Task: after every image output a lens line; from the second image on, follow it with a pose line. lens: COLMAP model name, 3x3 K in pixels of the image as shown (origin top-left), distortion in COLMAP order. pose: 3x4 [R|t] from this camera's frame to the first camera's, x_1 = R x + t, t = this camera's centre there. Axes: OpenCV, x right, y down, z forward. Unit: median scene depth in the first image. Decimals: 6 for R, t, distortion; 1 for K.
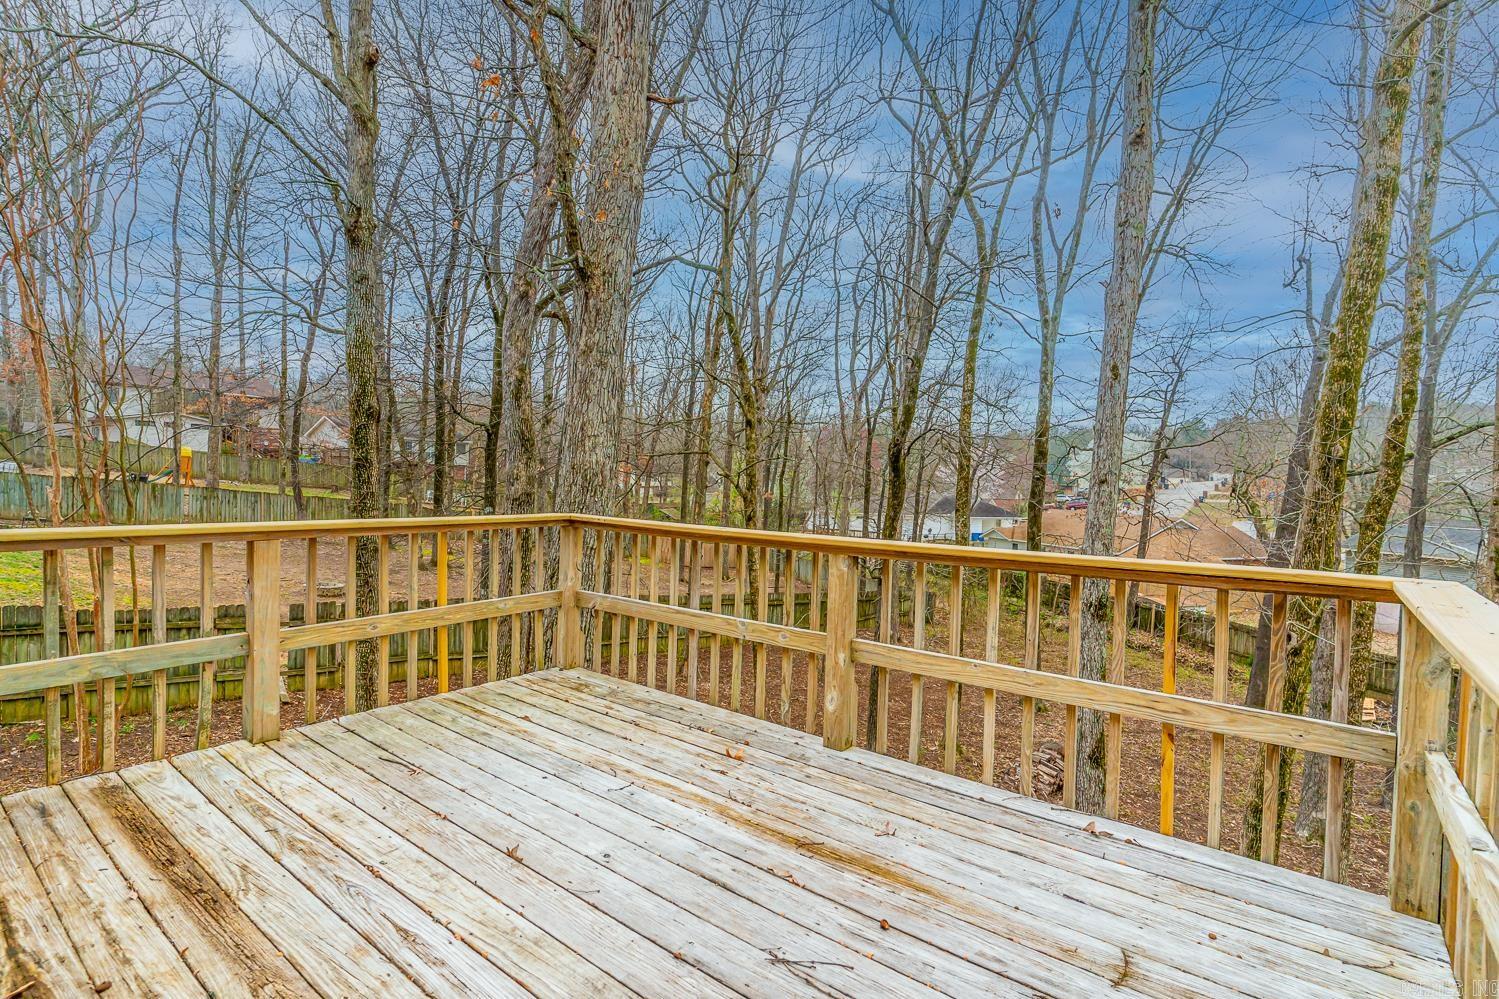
lens RADIAL K [[705.3, 0, 749.5], [0, 705.3, 499.5], [0, 0, 1]] dist [0.000607, 0.000098]
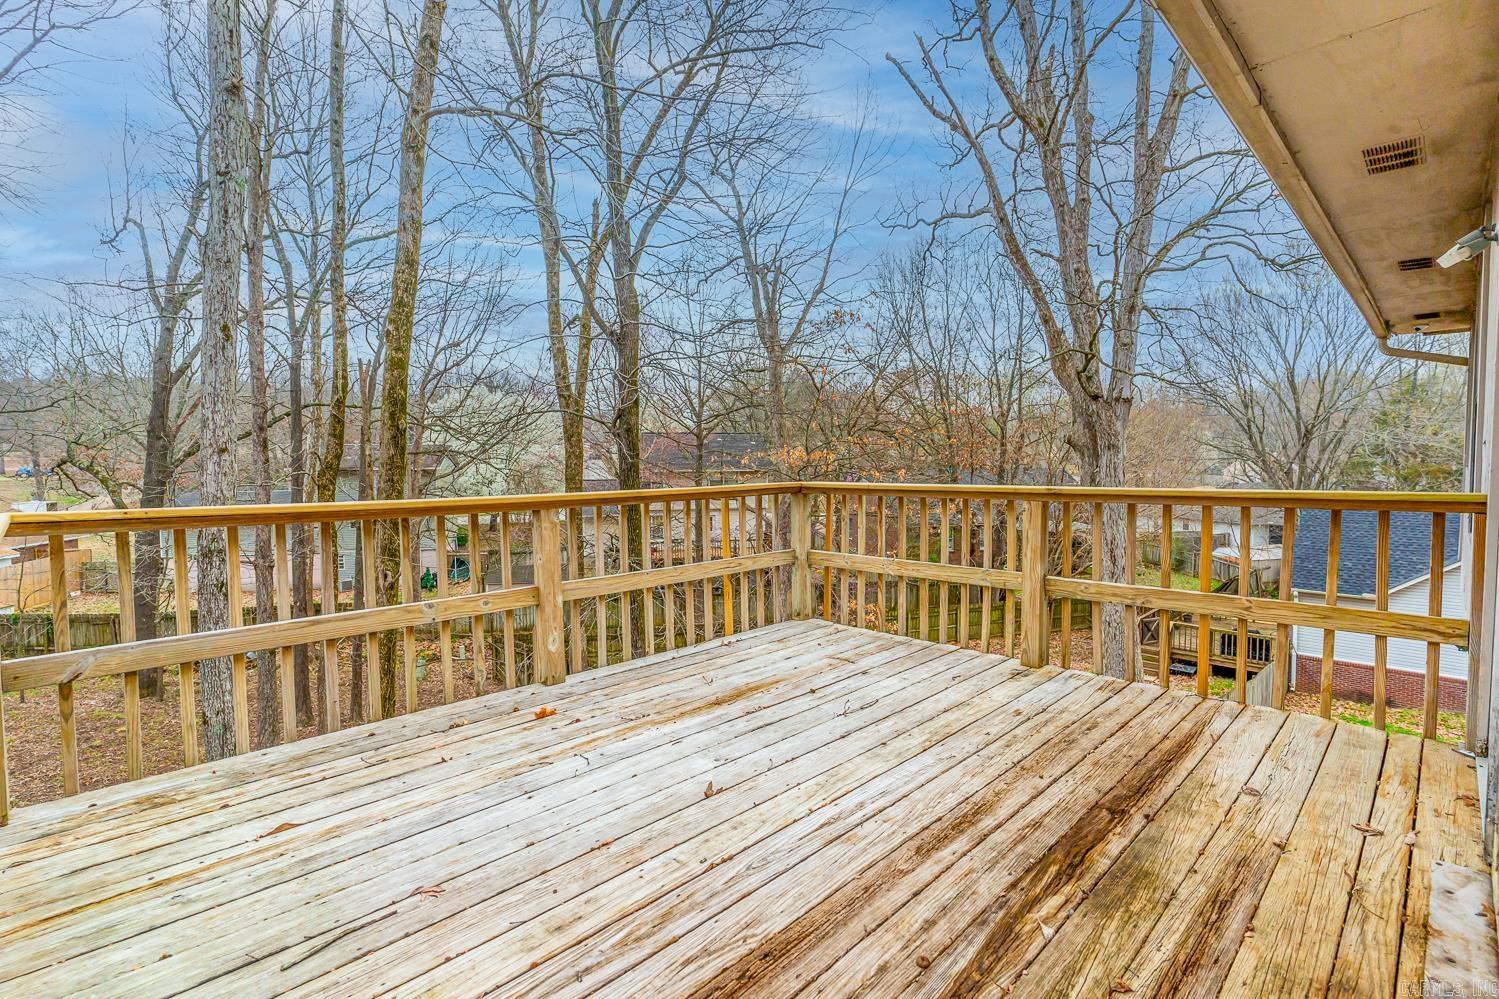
lens RADIAL K [[705.3, 0, 749.5], [0, 705.3, 499.5], [0, 0, 1]] dist [0.000607, 0.000098]
pose [[0.128531, -0.078163, 0.988620, -0.911057], [0.038552, 0.996529, 0.073776, -0.007159], [-0.990956, 0.028630, 0.131098, 0.538669]]
